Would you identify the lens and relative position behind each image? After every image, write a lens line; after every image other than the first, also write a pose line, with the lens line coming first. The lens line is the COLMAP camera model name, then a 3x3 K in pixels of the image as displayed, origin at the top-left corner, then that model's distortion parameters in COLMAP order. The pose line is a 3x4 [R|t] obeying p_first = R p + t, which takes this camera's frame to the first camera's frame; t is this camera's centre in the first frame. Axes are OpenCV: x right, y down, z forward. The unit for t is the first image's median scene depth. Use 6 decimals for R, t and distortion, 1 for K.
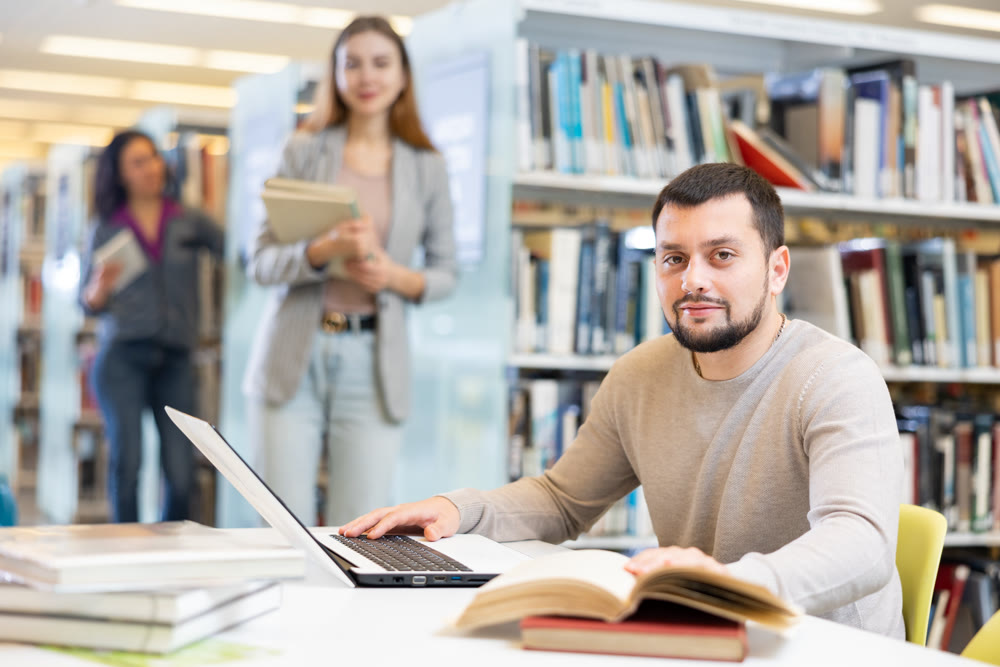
lens RADIAL K [[1980.1, 0, 544.7], [0, 1980.1, 325.0], [0, 0, 1]] dist [0.000372, 0.000000]
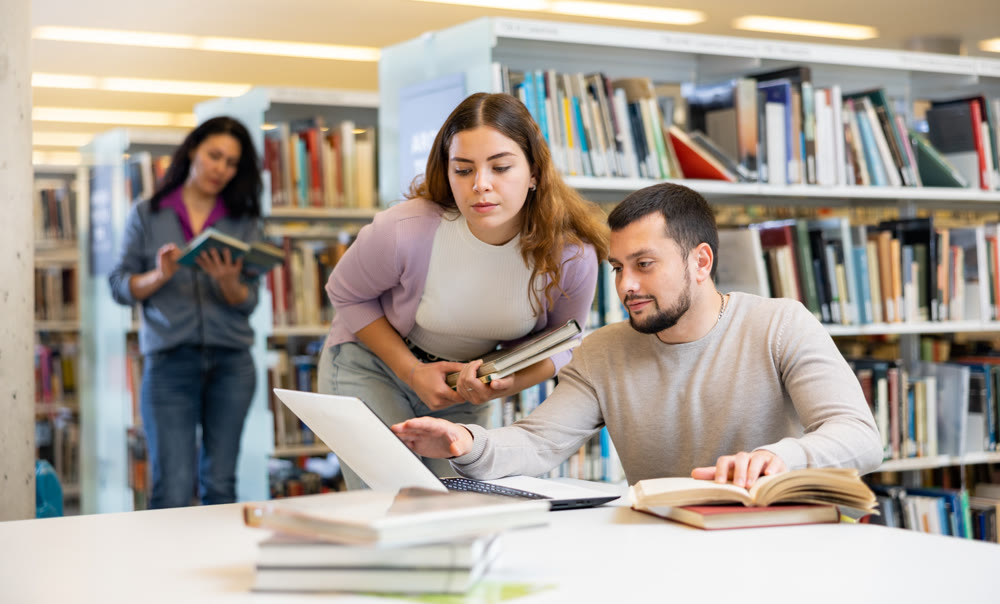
lens RADIAL K [[1773.1, 0, 535.9], [0, 1773.1, 268.3], [0, 0, 1]] dist [-0.015013, 0.000000]
pose [[0.991869, -0.048714, 0.117573, -0.109236], [0.050759, 0.998606, -0.014465, -0.006317], [-0.116704, 0.020315, 0.992959, -0.037115]]
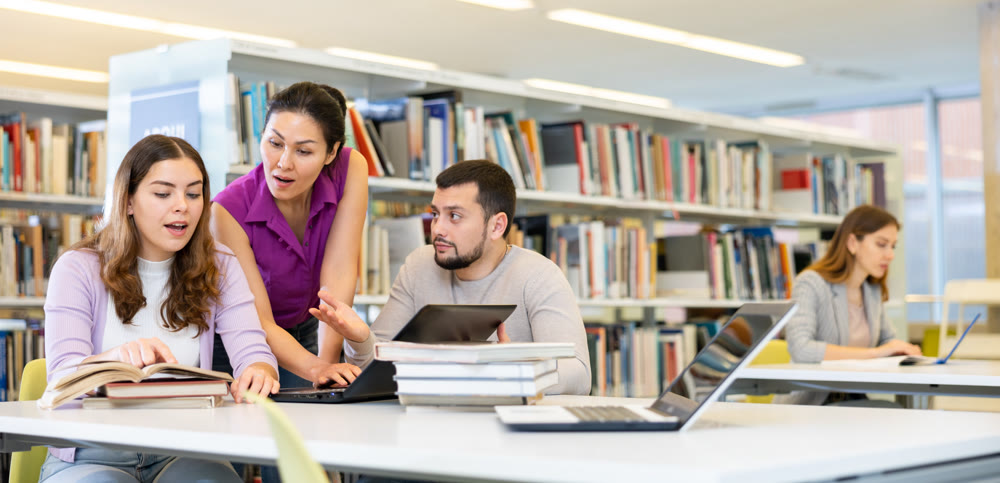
lens RADIAL K [[1639.8, 0, 507.5], [0, 1639.8, 232.5], [0, 0, 1]] dist [-0.017000, 0.000000]
pose [[0.915370, -0.018211, 0.402201, -0.284250], [0.034667, 0.998832, -0.033671, 0.015513], [-0.401118, 0.044765, 0.914932, -0.141989]]
